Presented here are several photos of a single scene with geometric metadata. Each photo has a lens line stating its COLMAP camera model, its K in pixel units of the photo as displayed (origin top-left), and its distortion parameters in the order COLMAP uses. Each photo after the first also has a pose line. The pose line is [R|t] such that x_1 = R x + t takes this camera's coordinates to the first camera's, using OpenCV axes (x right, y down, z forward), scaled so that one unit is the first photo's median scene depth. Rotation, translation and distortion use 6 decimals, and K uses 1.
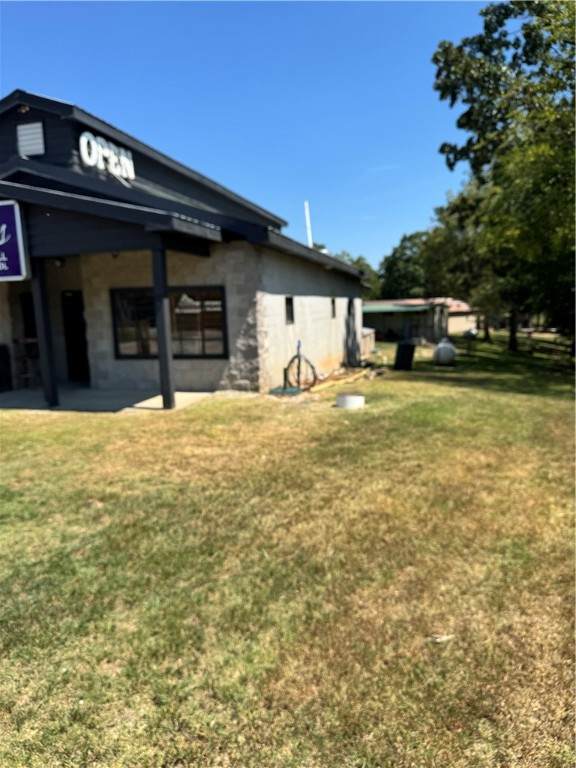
lens RADIAL K [[539.4, 0, 288.9], [0, 539.4, 384.0], [0, 0, 1]] dist [0.011048, -0.001157]
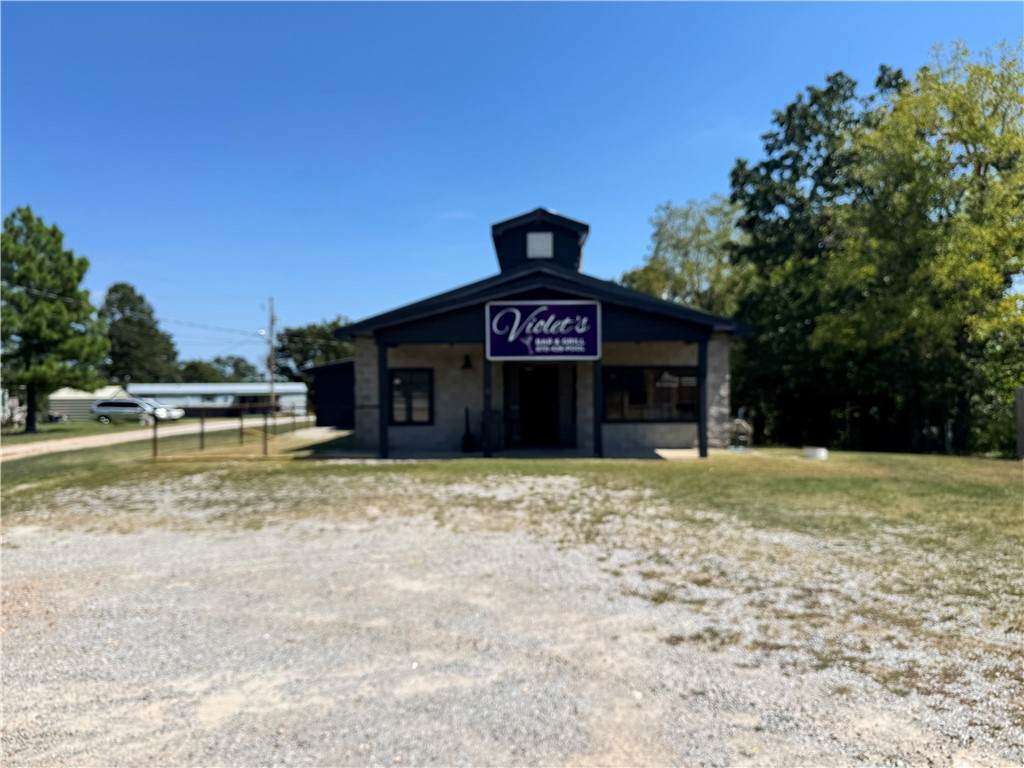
lens RADIAL K [[719.2, 0, 510.9], [0, 719.2, 384.5], [0, 0, 1]] dist [0.011048, -0.001157]
pose [[0.971236, 0.021039, 0.237188, -0.943434], [0.013065, 0.989881, -0.141300, 0.094827], [-0.237761, 0.140334, 0.961133, -0.523436]]
